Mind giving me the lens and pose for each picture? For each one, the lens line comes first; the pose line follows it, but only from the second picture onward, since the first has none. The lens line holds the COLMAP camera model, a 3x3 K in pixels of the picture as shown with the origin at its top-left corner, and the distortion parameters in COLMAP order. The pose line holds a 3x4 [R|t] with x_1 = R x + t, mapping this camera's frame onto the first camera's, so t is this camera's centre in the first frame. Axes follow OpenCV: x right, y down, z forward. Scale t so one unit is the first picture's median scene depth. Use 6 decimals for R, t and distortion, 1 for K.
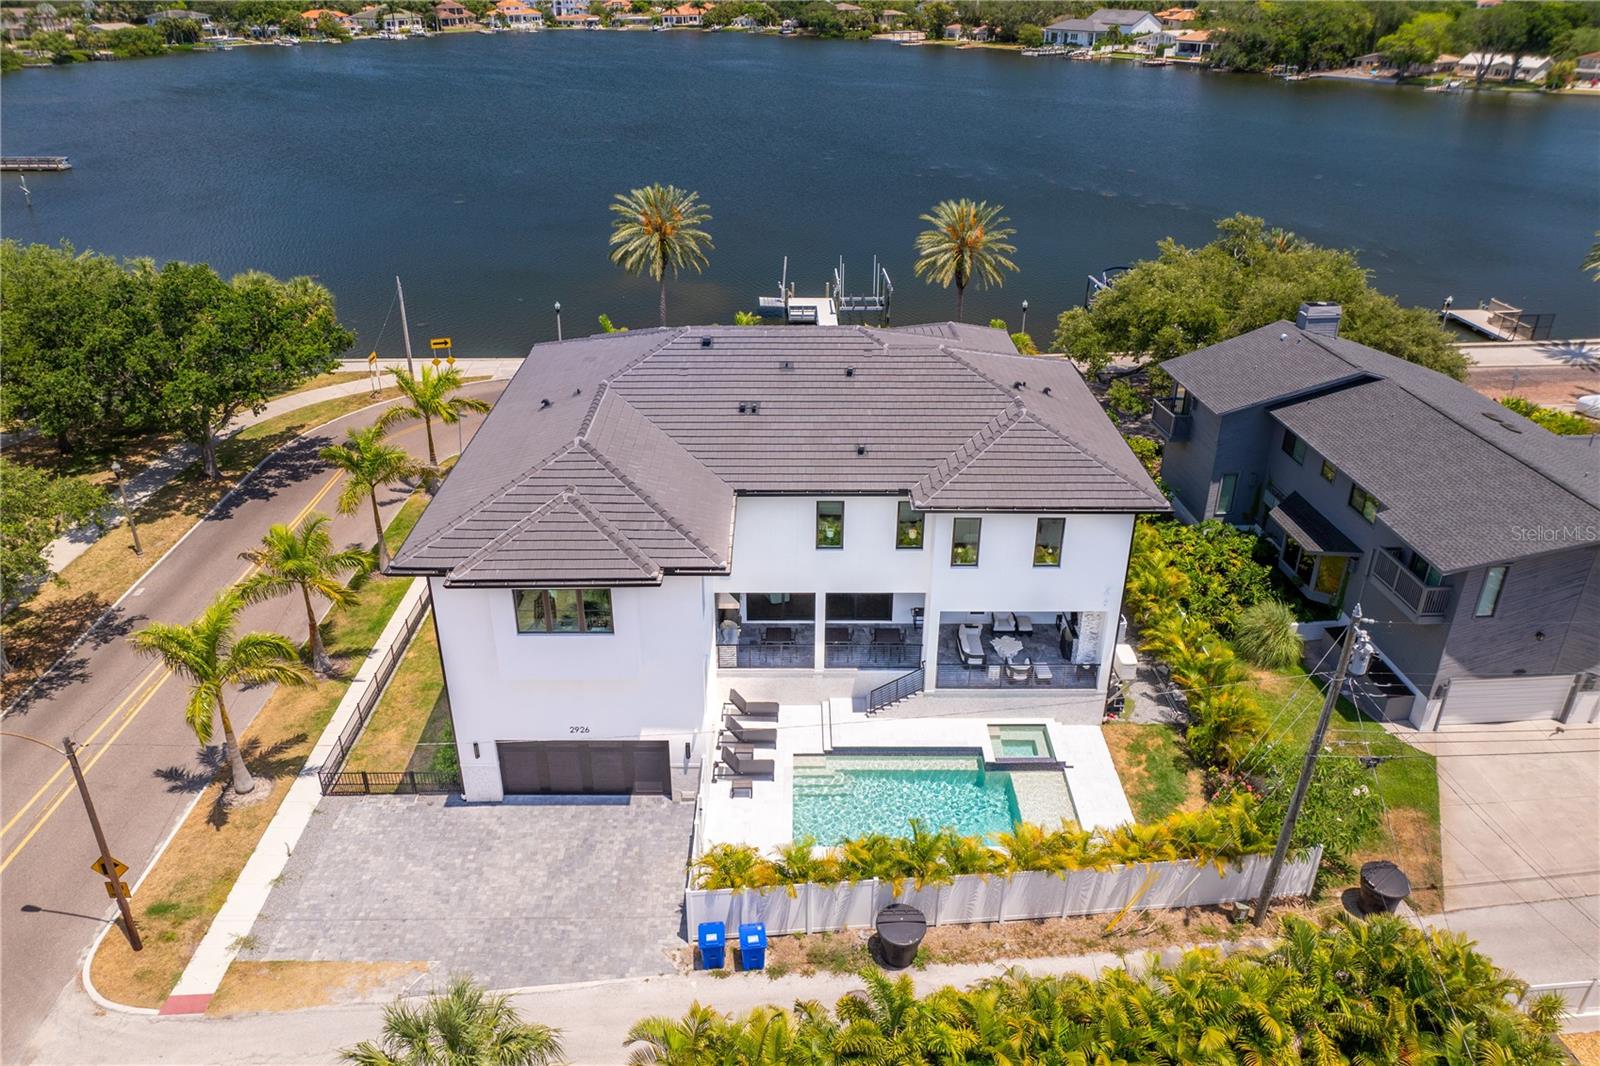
lens RADIAL K [[1135.5, 0, 799.0], [0, 1135.5, 516.6], [0, 0, 1]] dist [-0.049974, 0.028665]
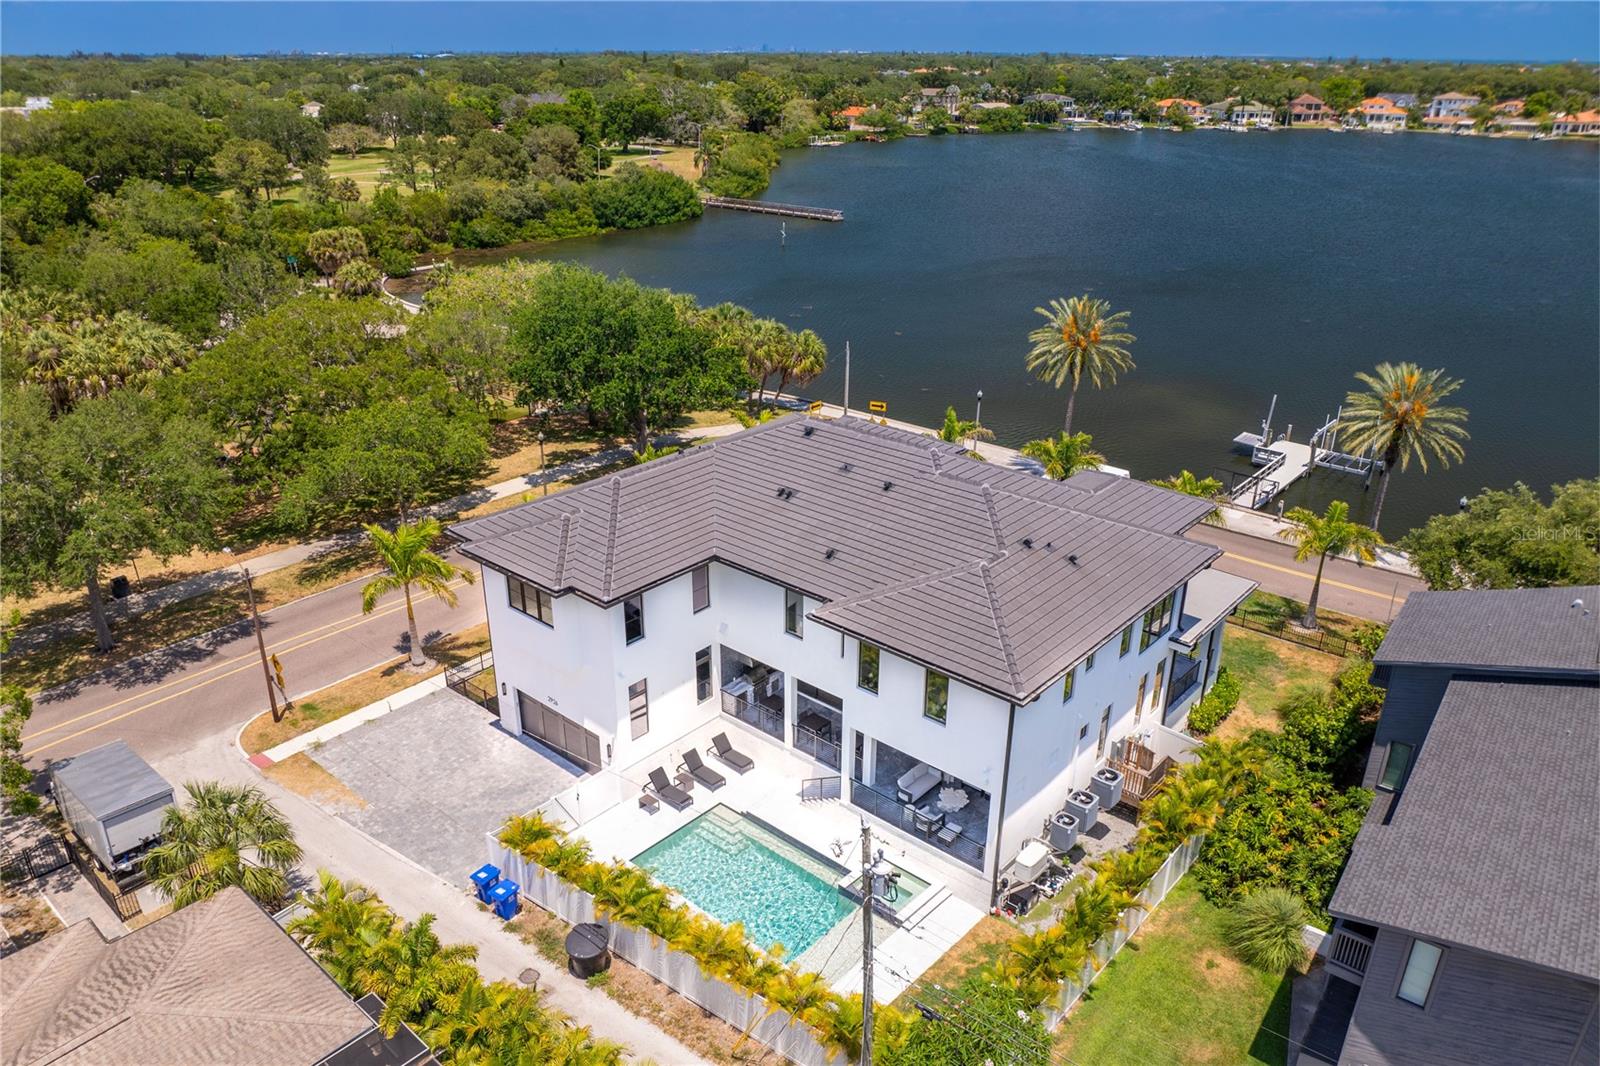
lens RADIAL K [[1135.5, 0, 799.0], [0, 1135.5, 547.8], [0, 0, 1]] dist [-0.049974, 0.028665]
pose [[0.747135, 0.269704, -0.607495, 0.637944], [-0.295331, 0.953503, 0.060101, -0.113597], [0.595457, 0.134508, 0.792047, 0.131249]]
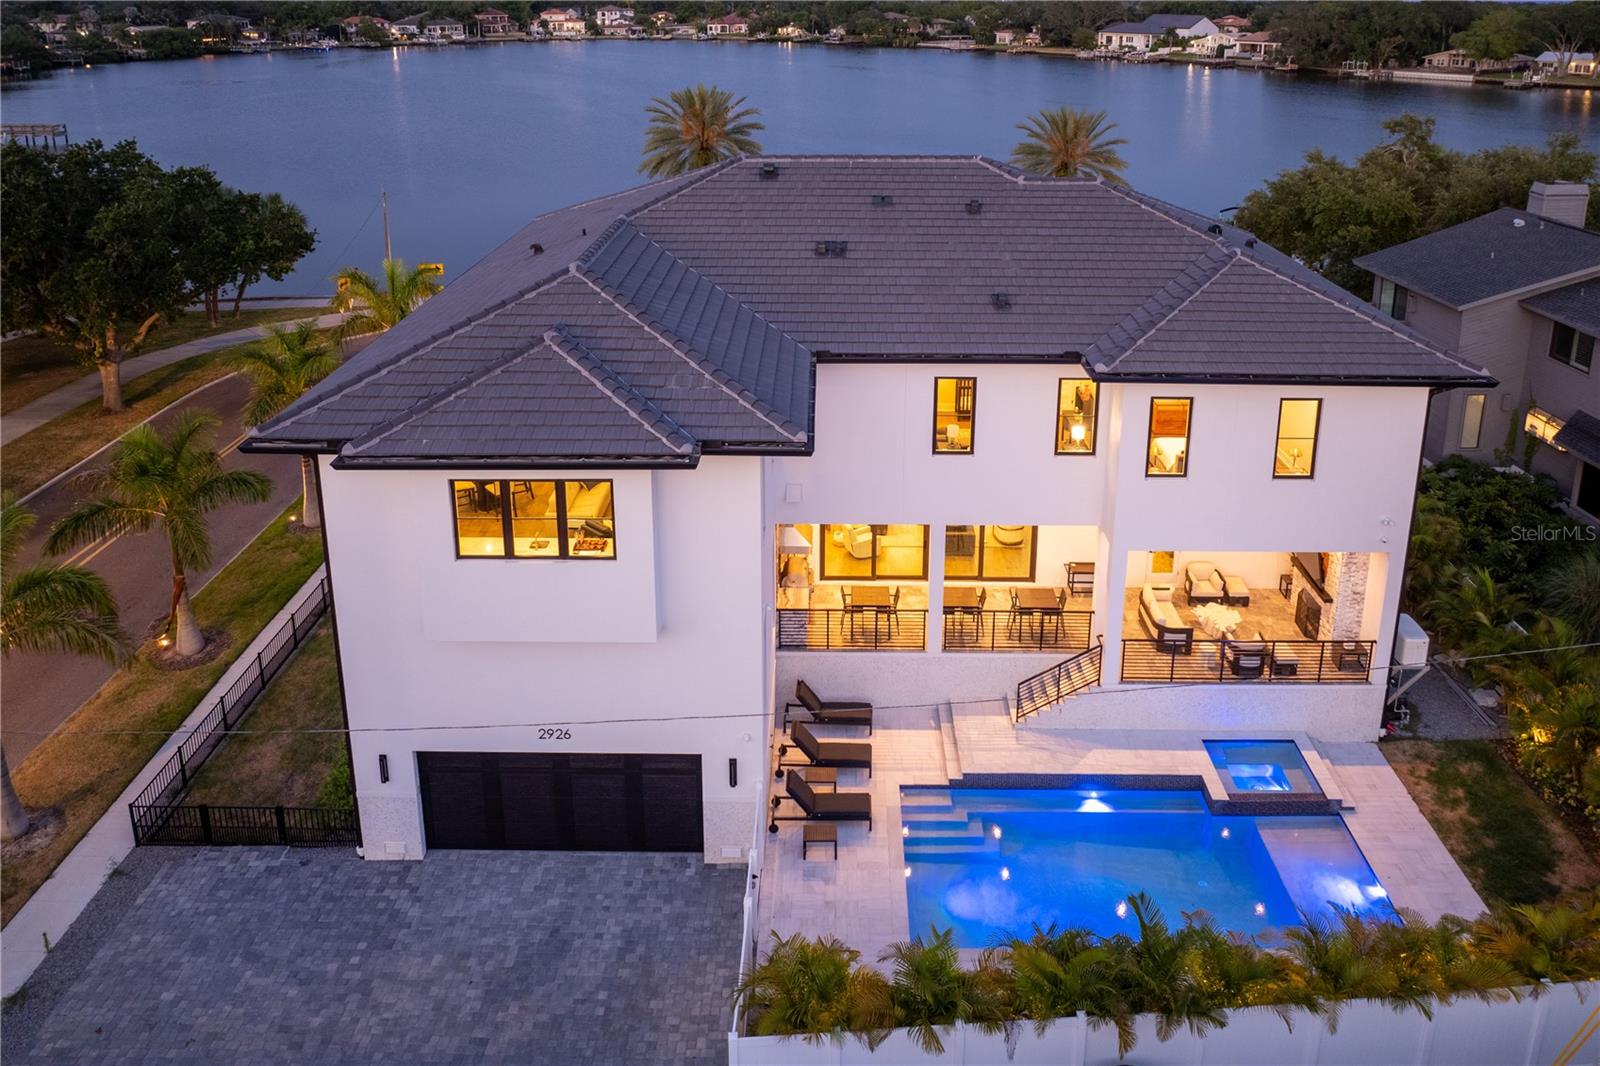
lens RADIAL K [[1198.5, 0, 824.7], [0, 1198.5, 295.2], [0, 0, 1]] dist [-0.034698, 0.006842]
pose [[0.999901, 0.003214, -0.013689, -0.036825], [-0.006029, 0.977505, -0.210826, 0.081692], [0.012704, 0.210888, 0.977428, 0.292095]]
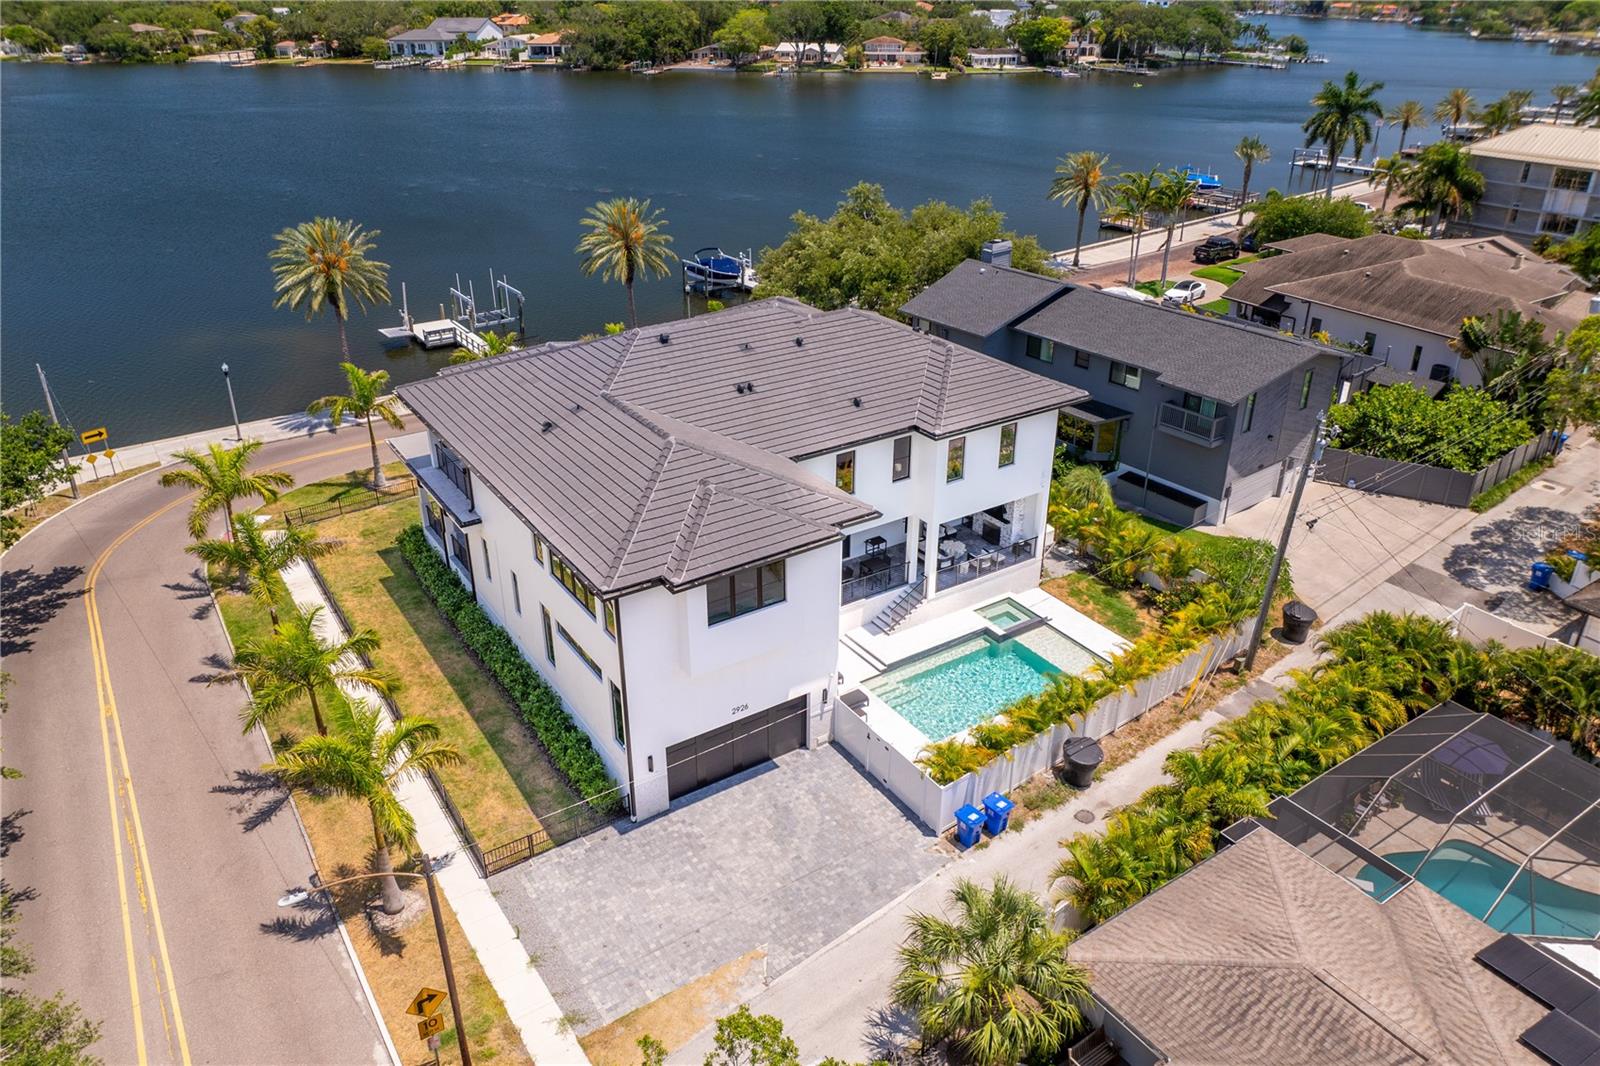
lens RADIAL K [[1135.5, 0, 800.9], [0, 1135.5, 518.0], [0, 0, 1]] dist [-0.049974, 0.028665]
pose [[0.836962, -0.244119, 0.489797, -0.543798], [0.246340, 0.967253, 0.061143, -0.028336], [-0.488684, 0.069482, 0.869690, 0.044004]]
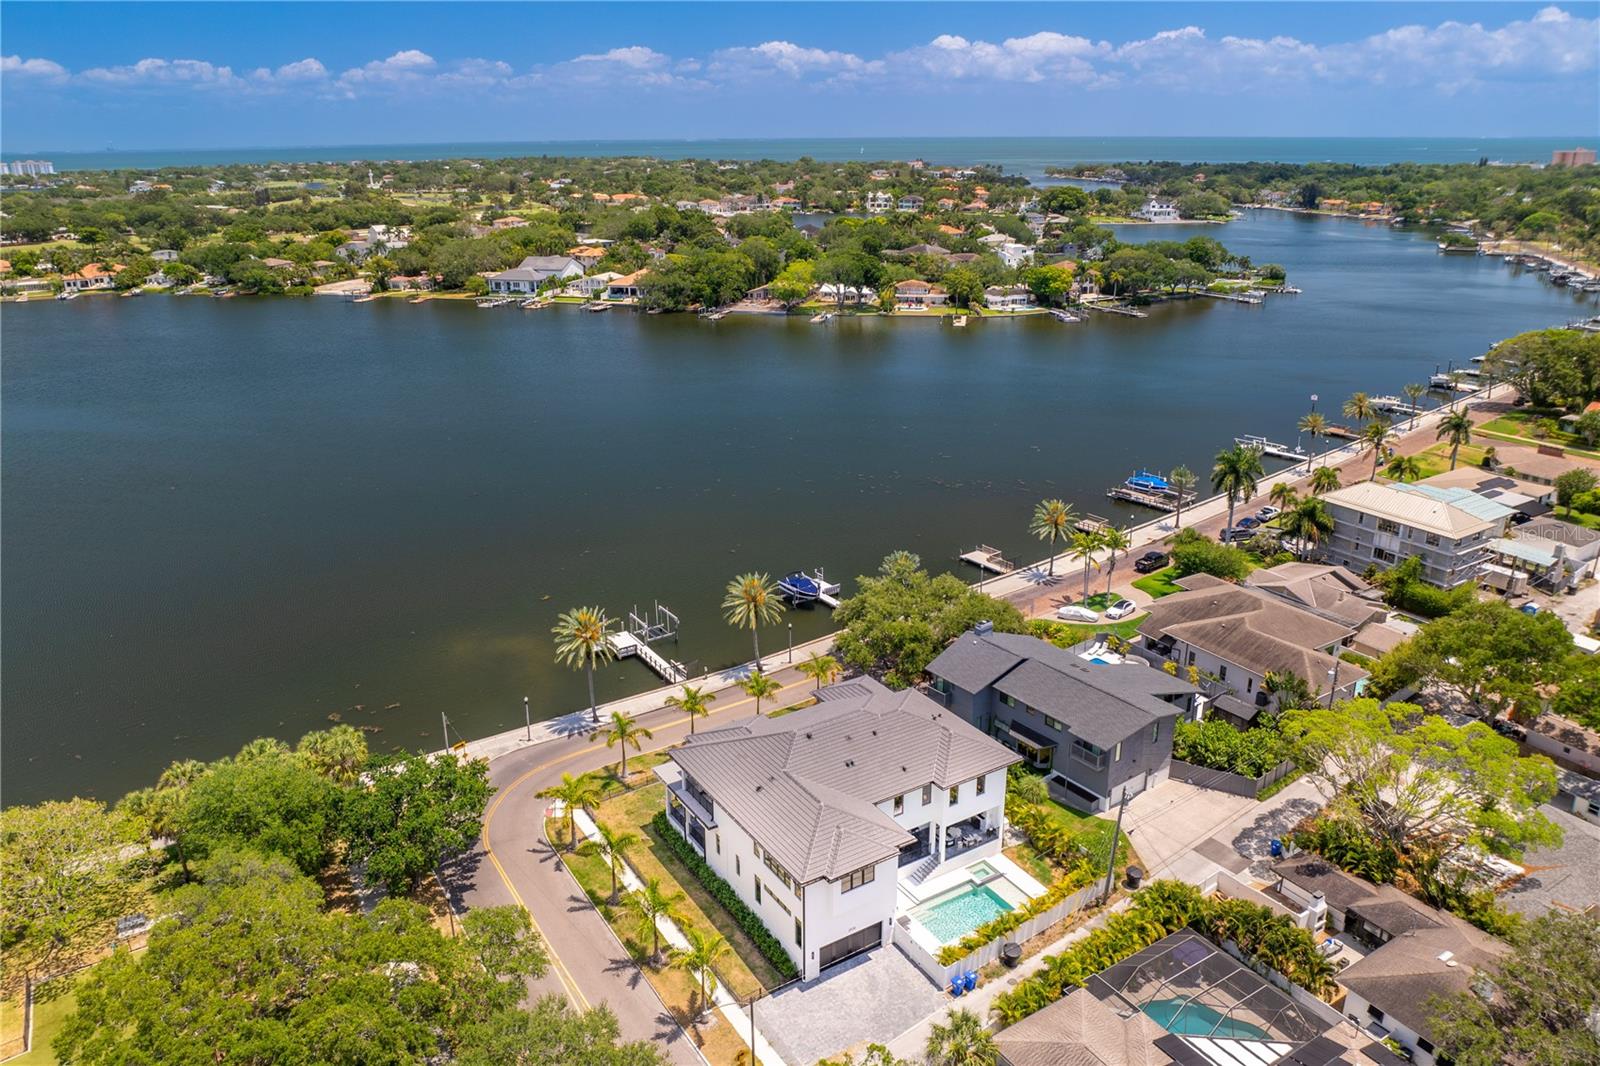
lens RADIAL K [[1135.5, 0, 799.9], [0, 1135.5, 521.2], [0, 0, 1]] dist [-0.049974, 0.028665]
pose [[0.850873, -0.184051, 0.492077, -1.099748], [0.244600, 0.967703, -0.061000, -0.432751], [-0.464958, 0.172265, 0.868412, -0.932854]]
